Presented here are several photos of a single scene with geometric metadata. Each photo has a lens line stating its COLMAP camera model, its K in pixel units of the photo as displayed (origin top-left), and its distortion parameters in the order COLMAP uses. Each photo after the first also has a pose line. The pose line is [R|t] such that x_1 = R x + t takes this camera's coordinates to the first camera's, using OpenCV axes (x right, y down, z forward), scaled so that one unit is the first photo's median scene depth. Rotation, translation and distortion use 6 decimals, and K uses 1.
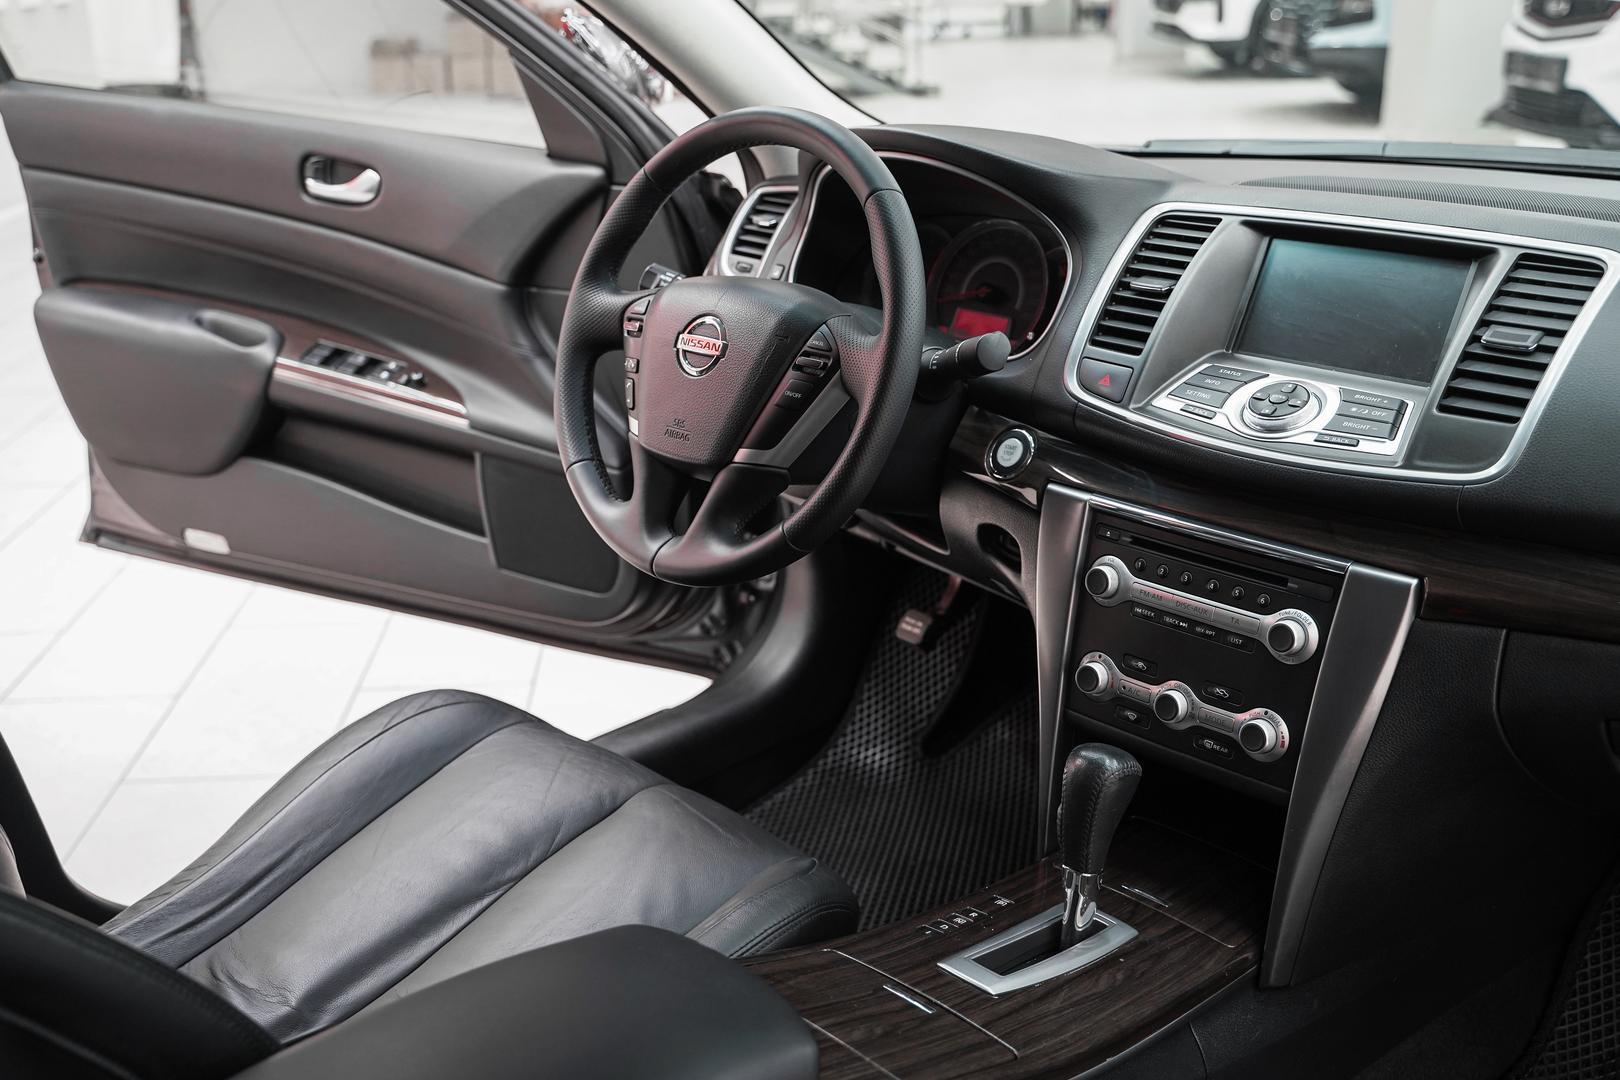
lens RADIAL K [[1661.1, 0, 784.2], [0, 1661.1, 524.5], [0, 0, 1]] dist [-0.004991, 0.011801]
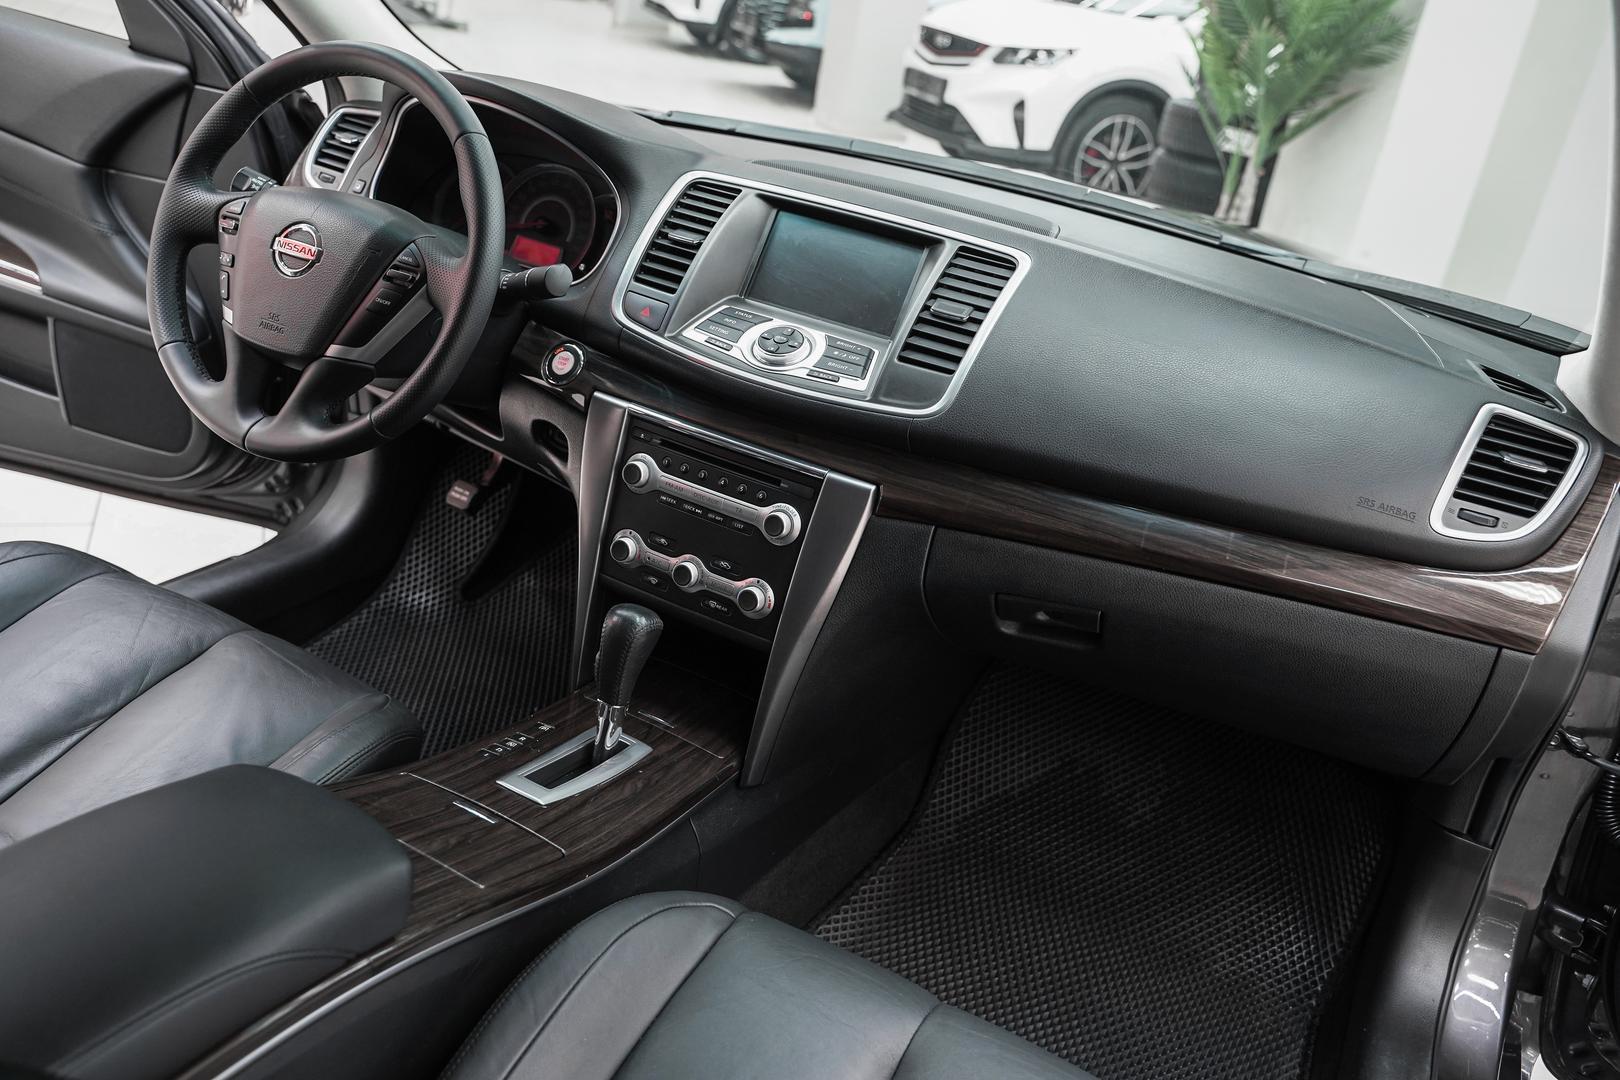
lens RADIAL K [[1318.7, 0, 802.2], [0, 1318.7, 525.2], [0, 0, 1]] dist [-0.010832, 0.009369]
pose [[0.935109, 0.028212, 0.353234, -0.040341], [-0.061996, 0.994476, 0.084695, -0.018632], [-0.348894, -0.101098, 0.931693, 0.025673]]
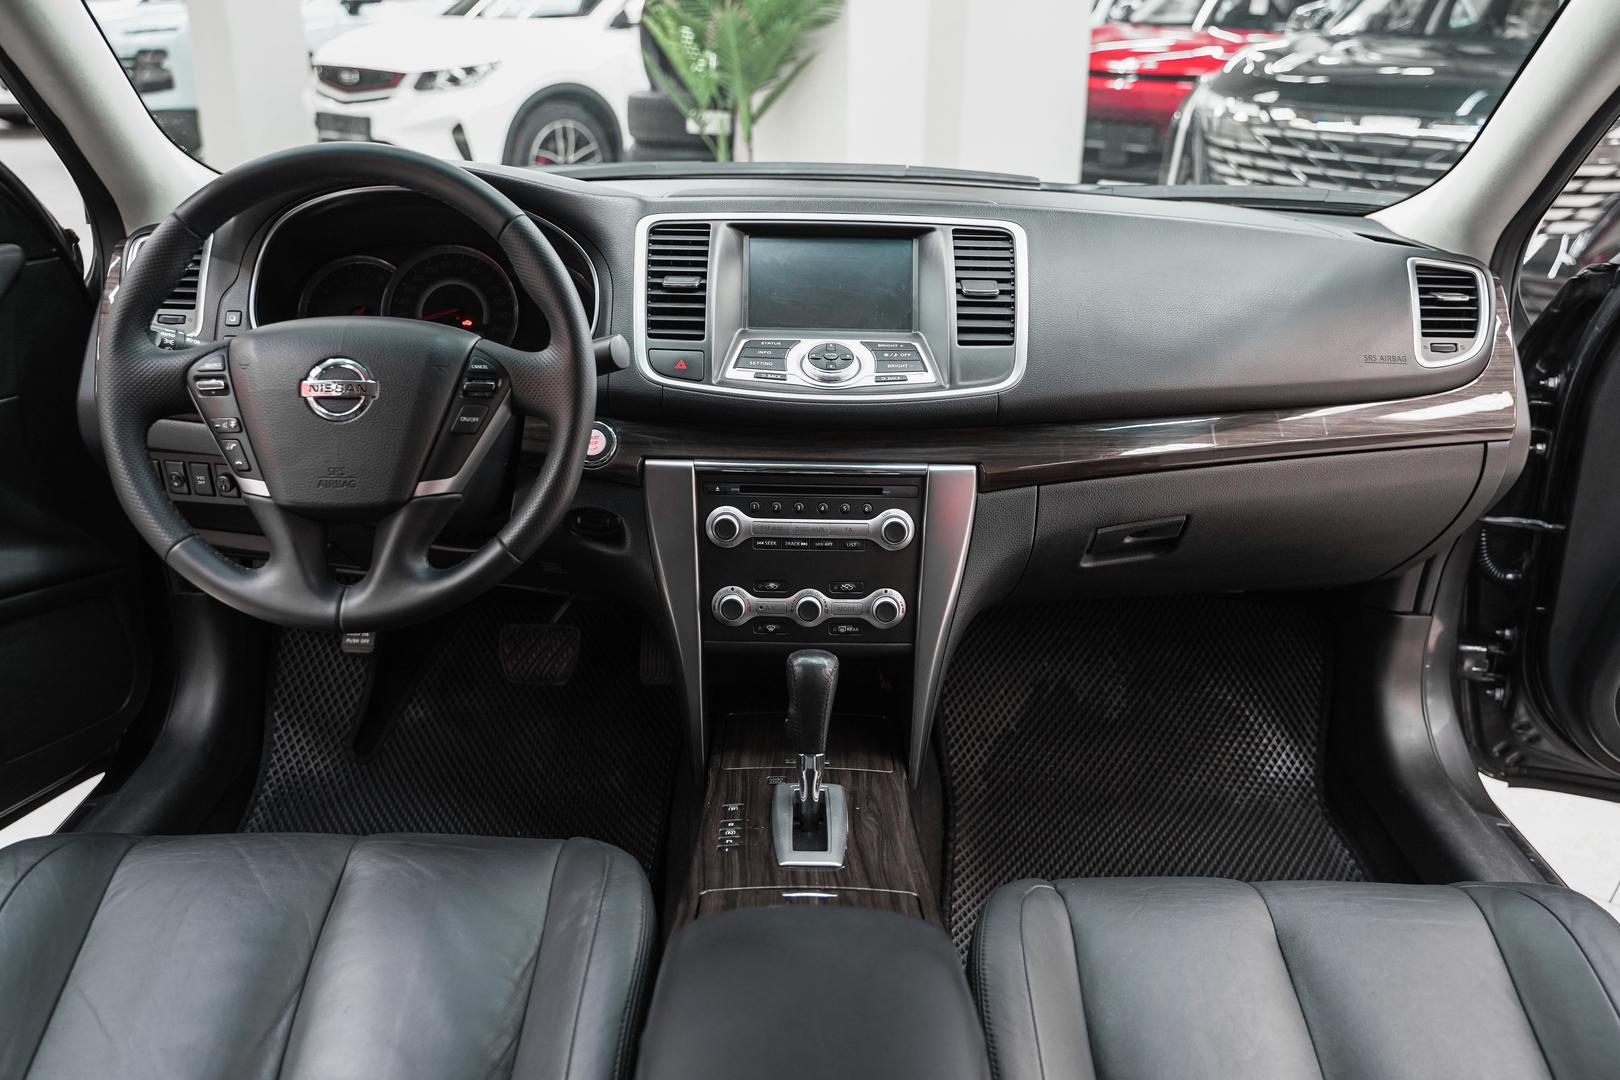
lens RADIAL K [[1334.2, 0, 810.0], [0, 1334.2, 540.0], [0, 0, 1]] dist [-0.004798, 0.004837]
pose [[0.686763, -0.228579, 0.690006, -0.429431], [0.207941, 0.971378, 0.114826, -0.054893], [-0.696503, 0.064622, 0.714638, 0.256531]]
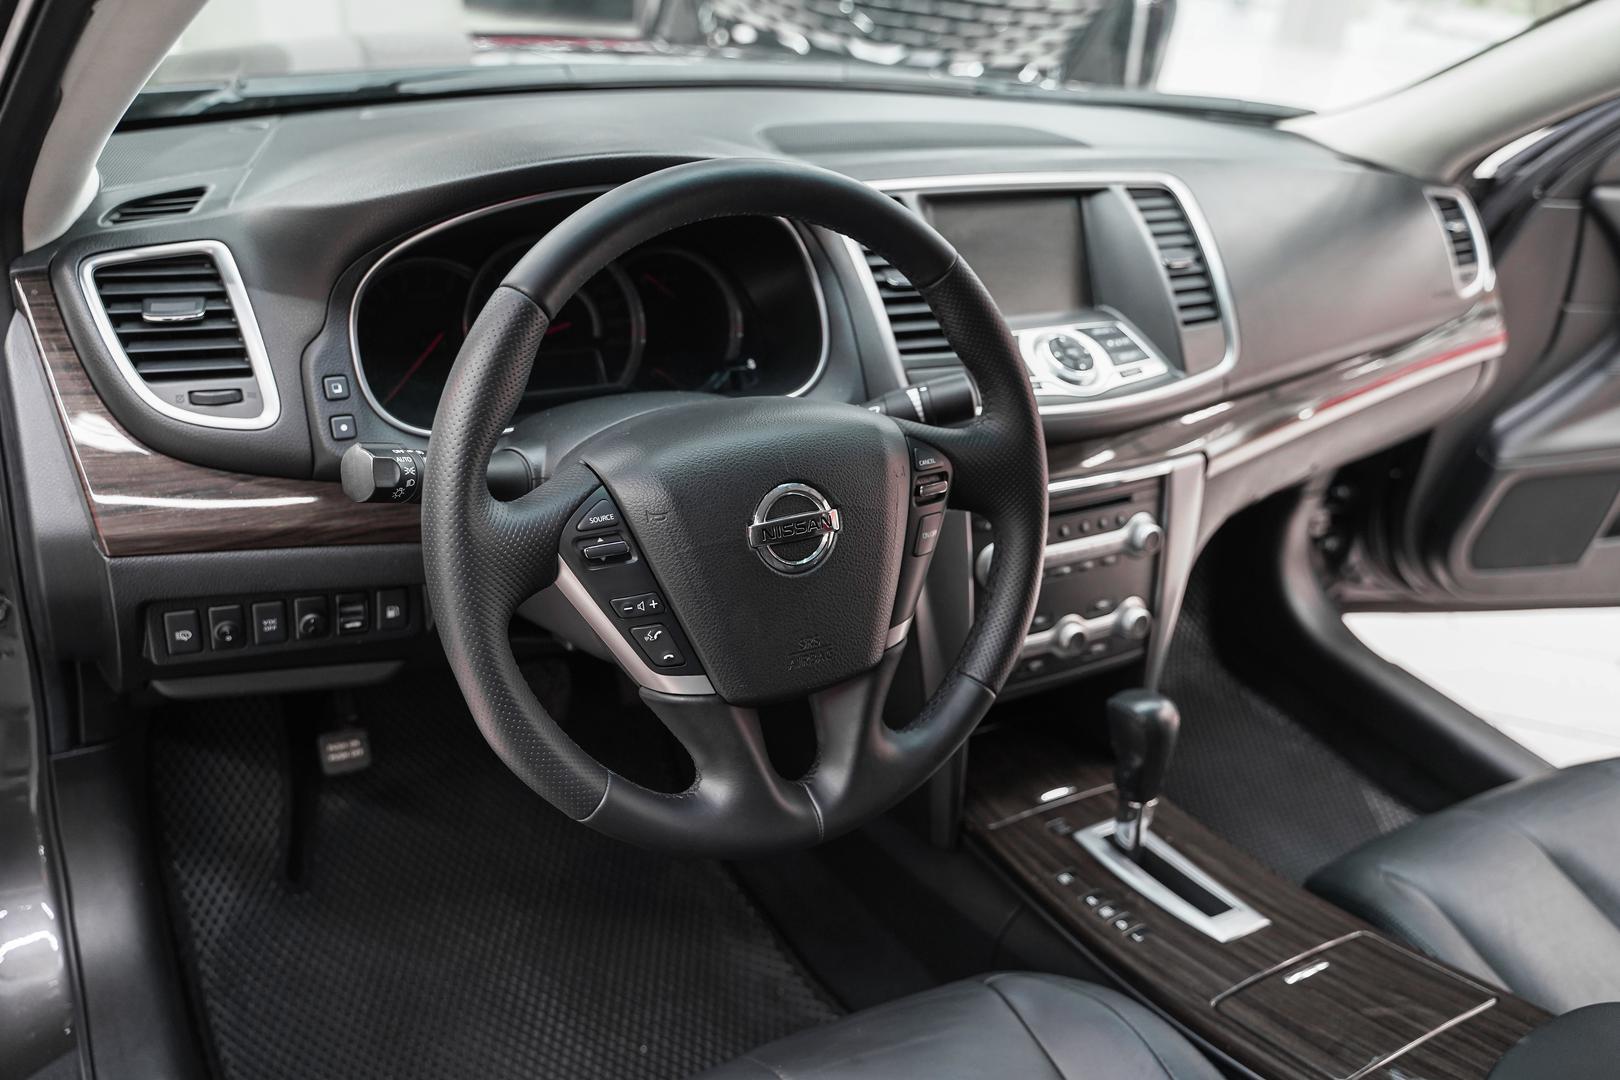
lens RADIAL K [[1318.7, 0, 802.2], [0, 1318.7, 525.2], [0, 0, 1]] dist [-0.010832, 0.009369]
pose [[0.242455, -0.415808, 0.876538, -0.535635], [0.217589, 0.903785, 0.368547, -0.313828], [-0.945447, 0.101369, 0.309602, 0.839610]]
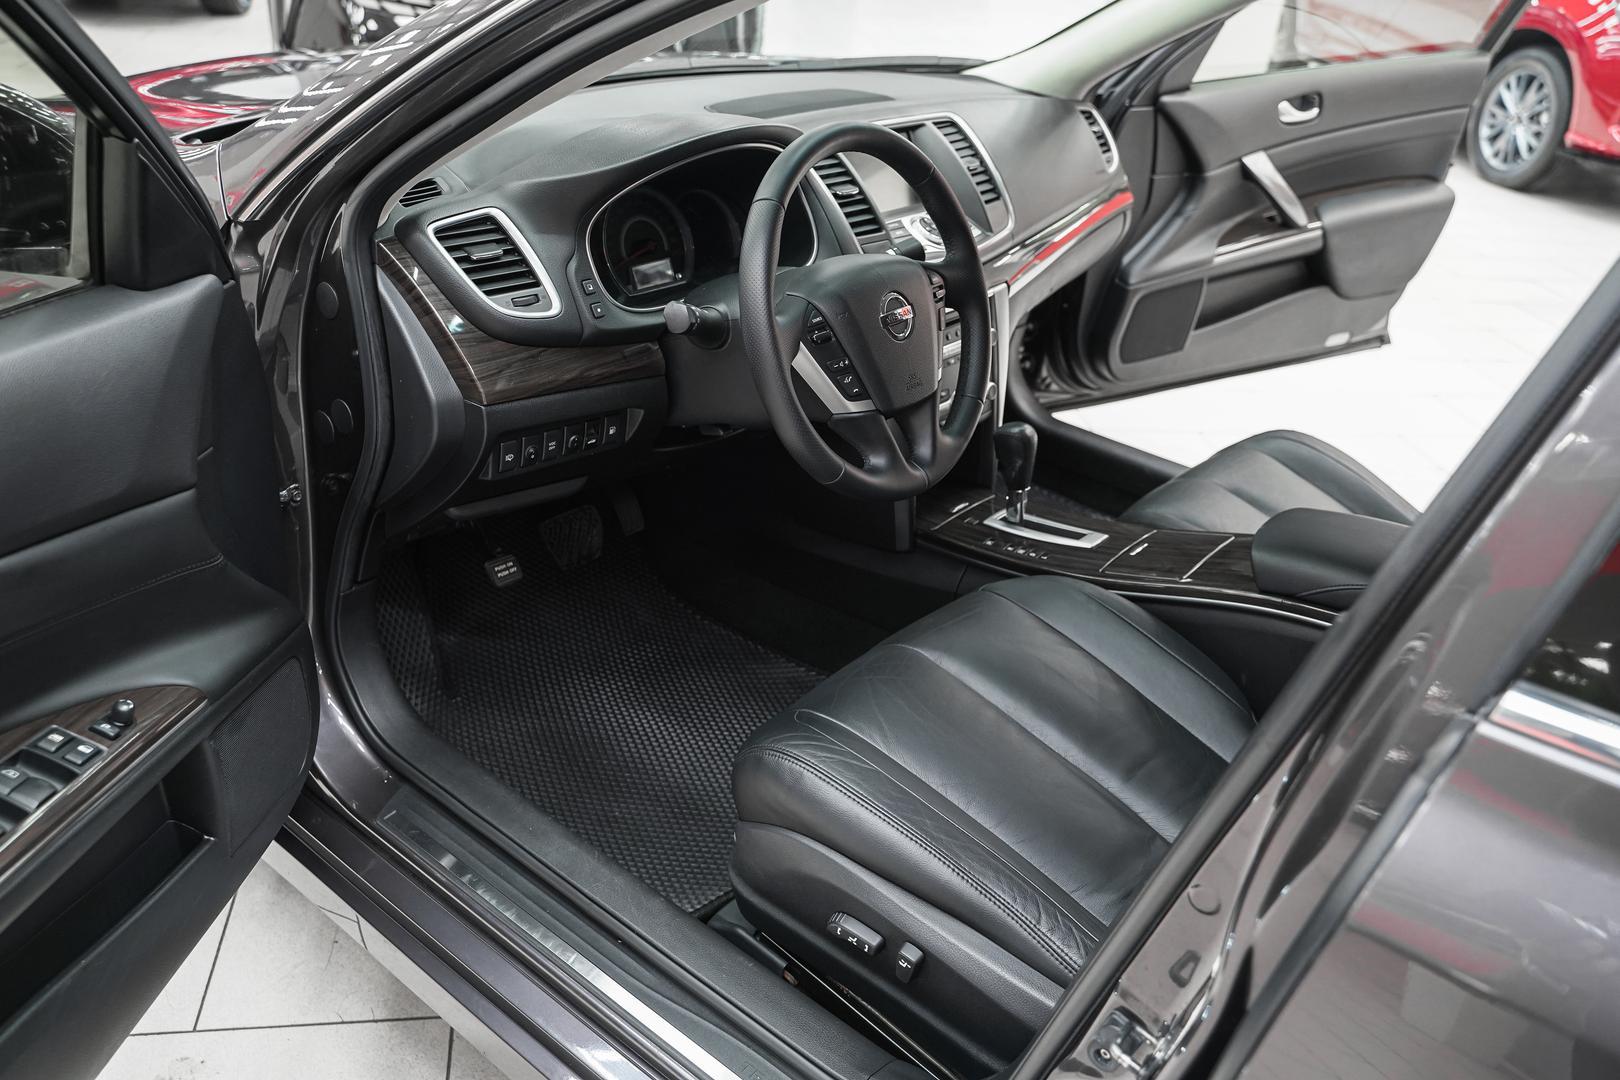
lens RADIAL K [[1318.7, 0, 802.2], [0, 1318.7, 525.2], [0, 0, 1]] dist [-0.010832, 0.009369]
pose [[-0.111204, -0.452840, 0.884630, -1.033705], [0.255315, 0.847255, 0.465803, -0.471693], [-0.960441, 0.277659, 0.021399, 1.109577]]
